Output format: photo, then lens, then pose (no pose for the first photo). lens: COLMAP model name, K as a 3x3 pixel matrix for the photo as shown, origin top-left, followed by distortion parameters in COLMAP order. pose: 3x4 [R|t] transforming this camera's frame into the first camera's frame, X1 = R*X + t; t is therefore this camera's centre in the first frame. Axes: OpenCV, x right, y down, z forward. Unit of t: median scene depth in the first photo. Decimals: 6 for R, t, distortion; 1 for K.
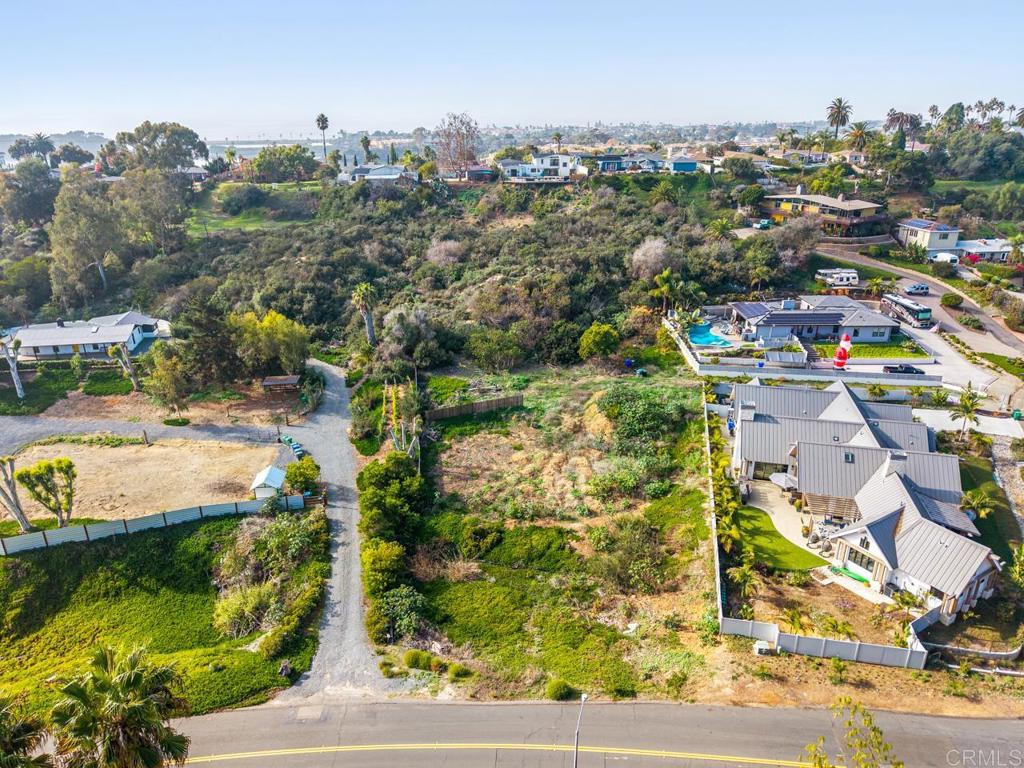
lens RADIAL K [[685.5, 0, 512.0], [0, 685.5, 384.0], [0, 0, 1]] dist [0.030309, -0.027117]
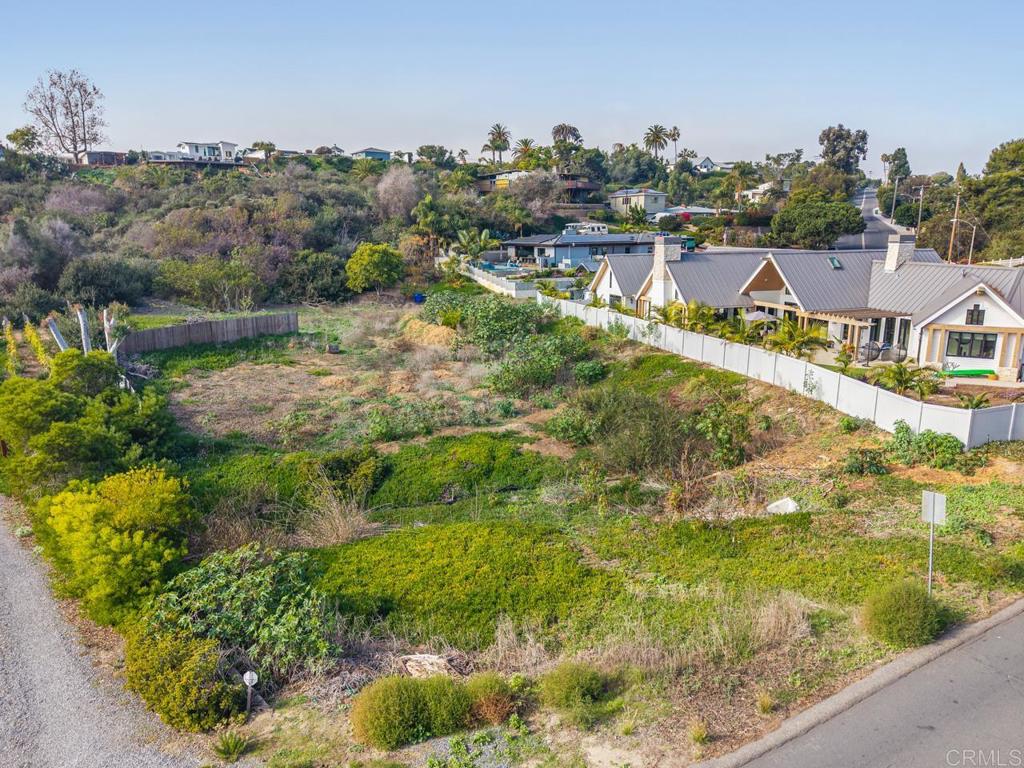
lens RADIAL K [[685.5, 0, 512.0], [0, 685.5, 384.0], [0, 0, 1]] dist [0.030309, -0.027117]
pose [[0.863725, -0.116198, 0.490384, -0.115513], [0.193039, 0.975124, -0.108944, 0.168357], [-0.465527, 0.188761, 0.864670, 0.391061]]
